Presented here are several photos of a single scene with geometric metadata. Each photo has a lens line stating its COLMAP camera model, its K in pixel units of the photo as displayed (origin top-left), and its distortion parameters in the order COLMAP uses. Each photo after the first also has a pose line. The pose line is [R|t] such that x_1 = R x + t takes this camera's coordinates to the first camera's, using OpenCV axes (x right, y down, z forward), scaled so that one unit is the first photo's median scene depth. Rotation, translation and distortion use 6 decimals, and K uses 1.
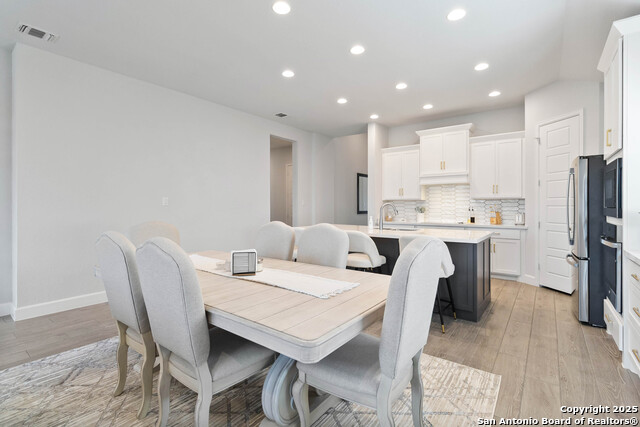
lens RADIAL K [[300.1, 0, 322.0], [0, 300.1, 206.2], [0, 0, 1]] dist [0.003338, 0.000363]
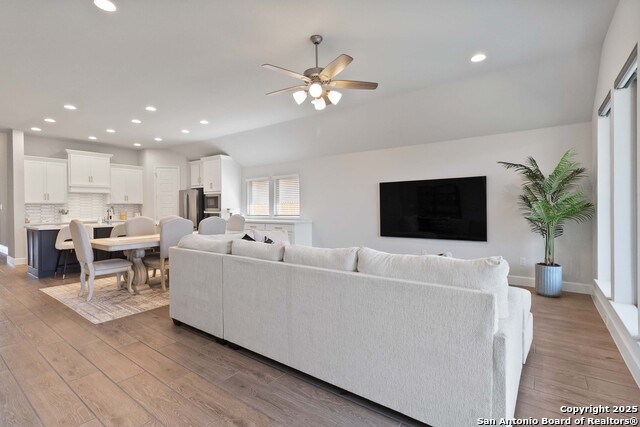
lens RADIAL K [[300.1, 0, 322.0], [0, 300.1, 206.2], [0, 0, 1]] dist [0.003338, 0.000363]
pose [[-0.010579, 0.003366, 0.999938, -1.043583], [0.009836, 0.999946, -0.003262, 0.003556], [-0.999896, 0.009801, -0.010611, -0.054425]]
